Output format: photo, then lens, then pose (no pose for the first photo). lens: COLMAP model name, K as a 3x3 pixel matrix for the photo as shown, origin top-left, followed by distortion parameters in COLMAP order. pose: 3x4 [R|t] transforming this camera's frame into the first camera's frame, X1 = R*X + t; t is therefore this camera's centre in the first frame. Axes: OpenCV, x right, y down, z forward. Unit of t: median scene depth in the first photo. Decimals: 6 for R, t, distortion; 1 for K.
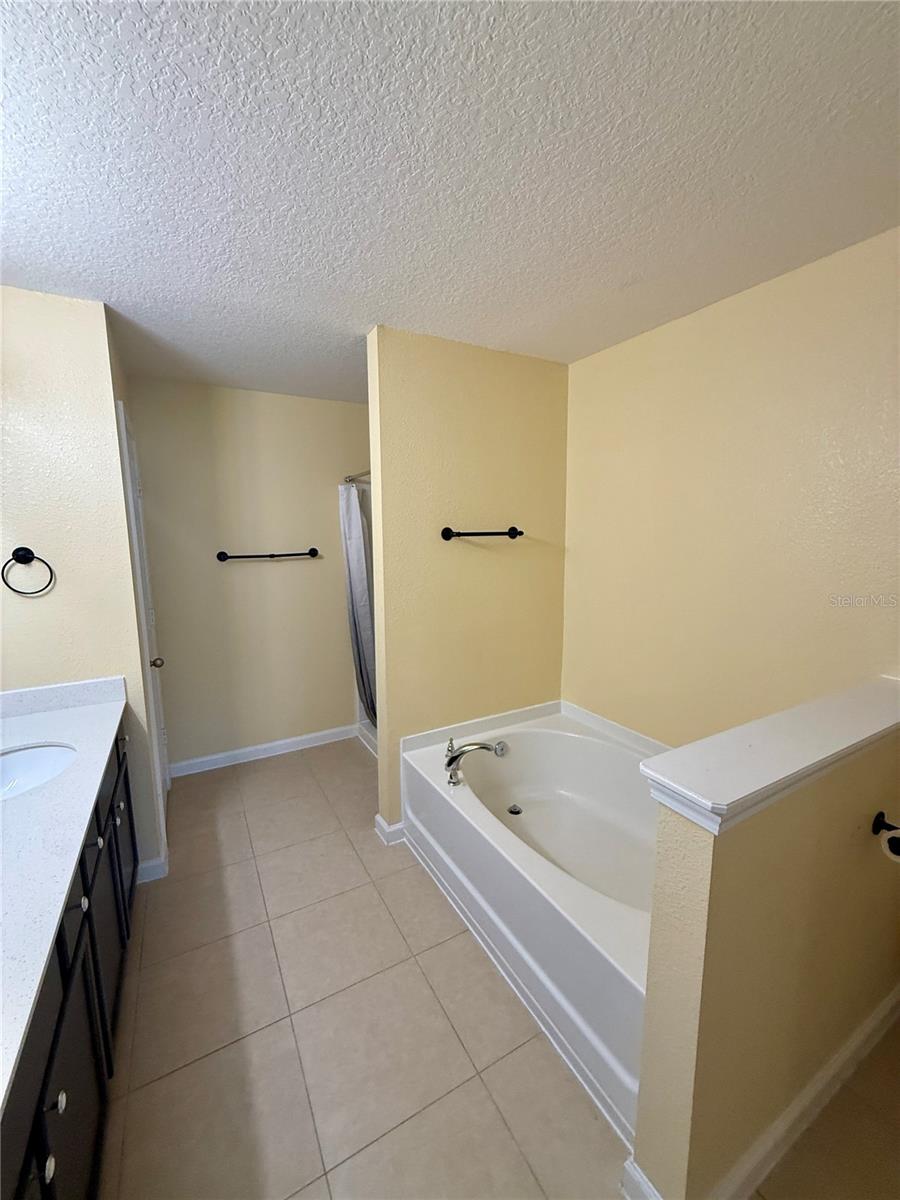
lens RADIAL K [[478.9, 0, 449.0], [0, 478.9, 600.1], [0, 0, 1]] dist [0.001500, -0.000092]
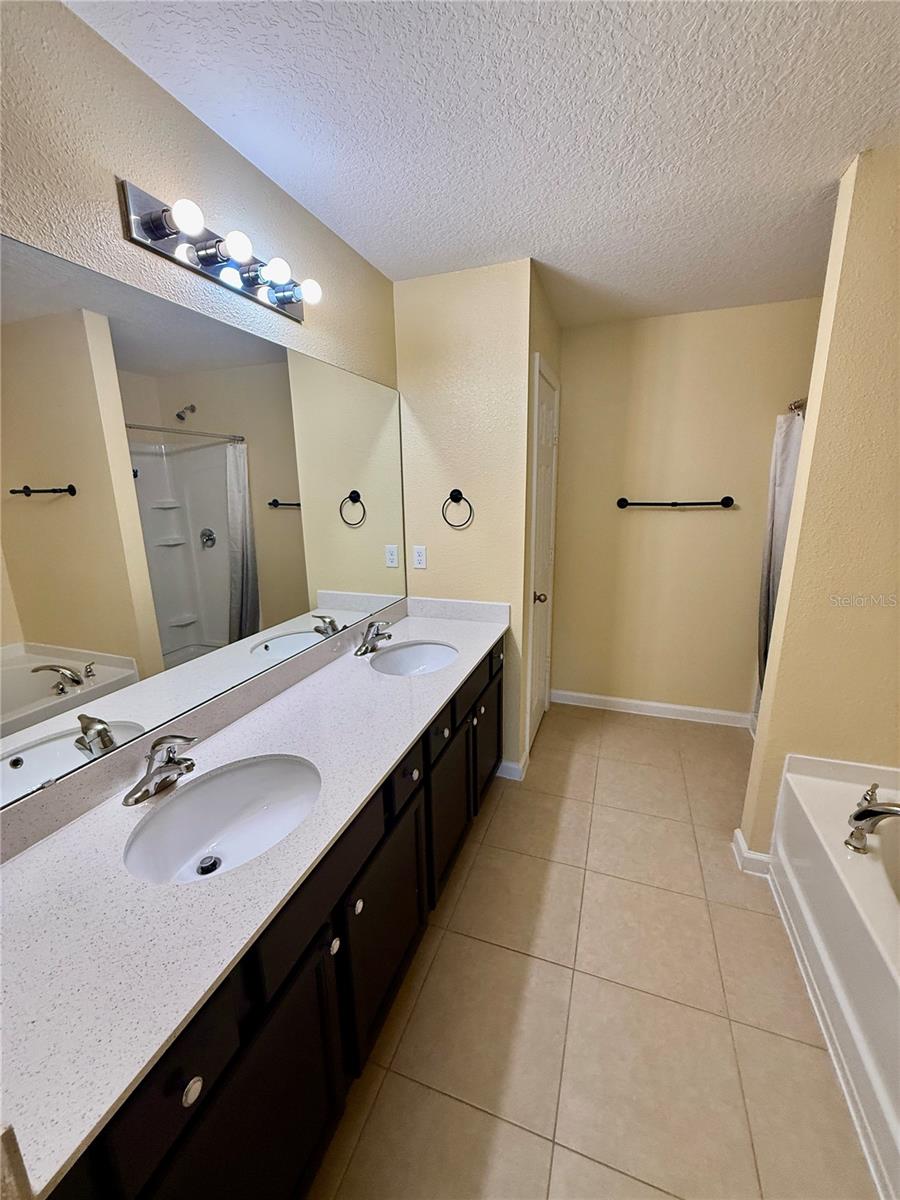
lens RADIAL K [[478.9, 0, 451.3], [0, 478.9, 597.9], [0, 0, 1]] dist [0.001500, -0.000092]
pose [[0.656333, 0.175048, -0.733883, 0.064872], [-0.103343, 0.984402, 0.142380, -0.004777], [0.747360, -0.017607, 0.664186, 0.111791]]
